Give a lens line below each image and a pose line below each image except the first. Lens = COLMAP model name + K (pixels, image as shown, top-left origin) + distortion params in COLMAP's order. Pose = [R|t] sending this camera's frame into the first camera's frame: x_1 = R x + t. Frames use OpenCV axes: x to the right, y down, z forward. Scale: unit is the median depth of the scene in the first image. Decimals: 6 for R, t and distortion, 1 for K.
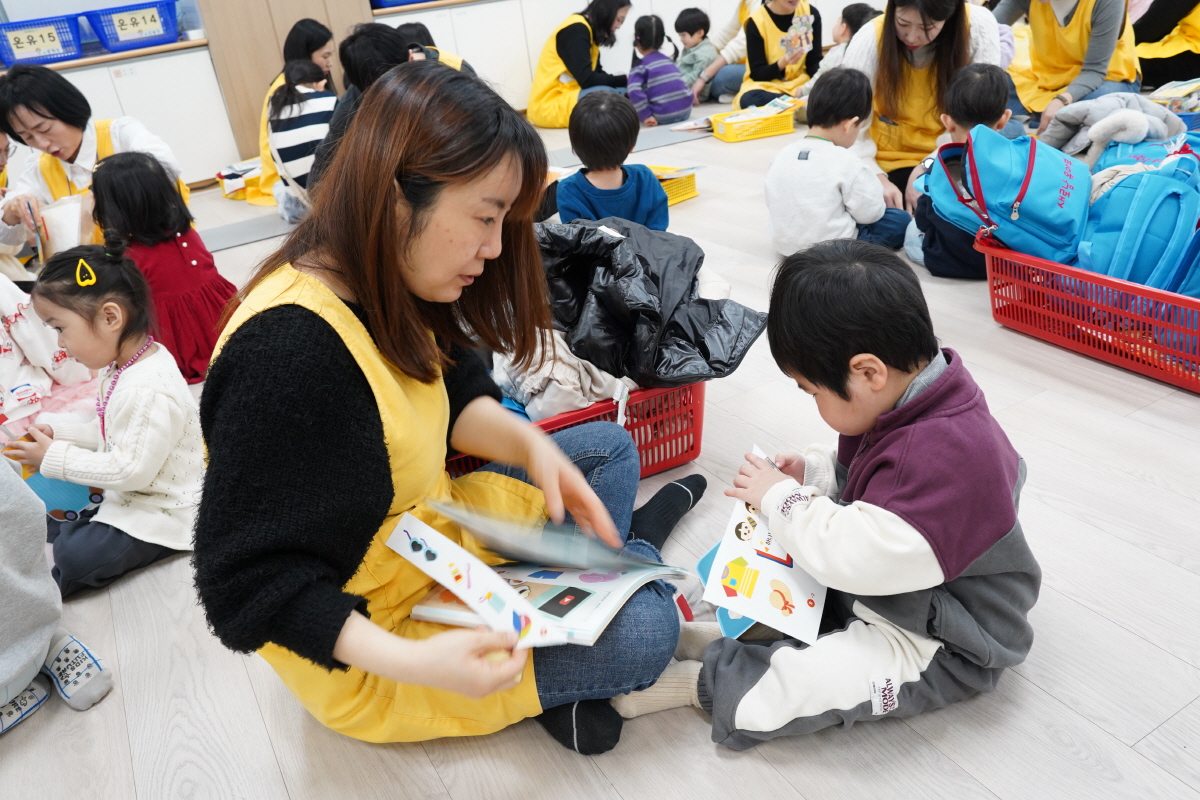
lens RADIAL K [[937.2, 0, 600.9], [0, 937.2, 399.2], [0, 0, 1]] dist [-0.019289, 0.021027]
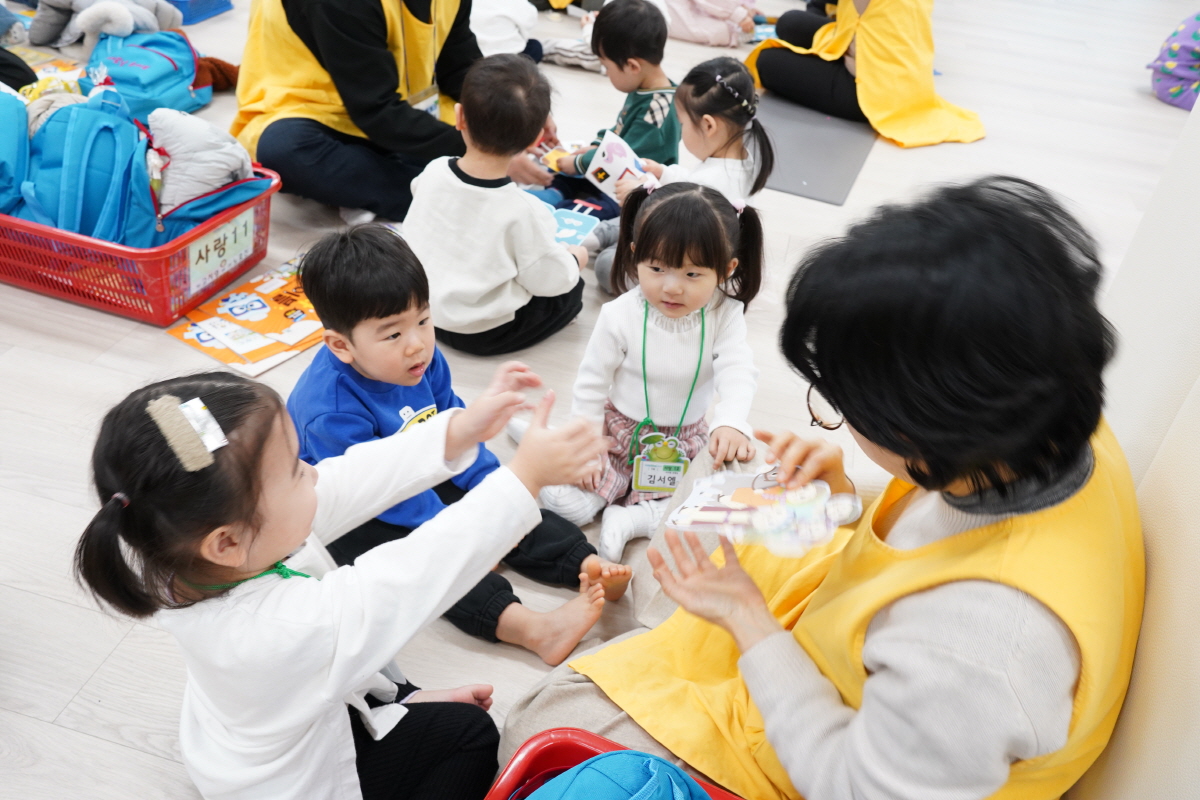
lens RADIAL K [[937.2, 0, 601.0], [0, 937.2, 401.2], [0, 0, 1]] dist [-0.019289, 0.021027]
pose [[0.669539, -0.265168, 0.693832, 0.181493], [0.141623, 0.962543, 0.231199, -0.088373], [-0.729150, -0.056534, 0.682015, -0.118881]]
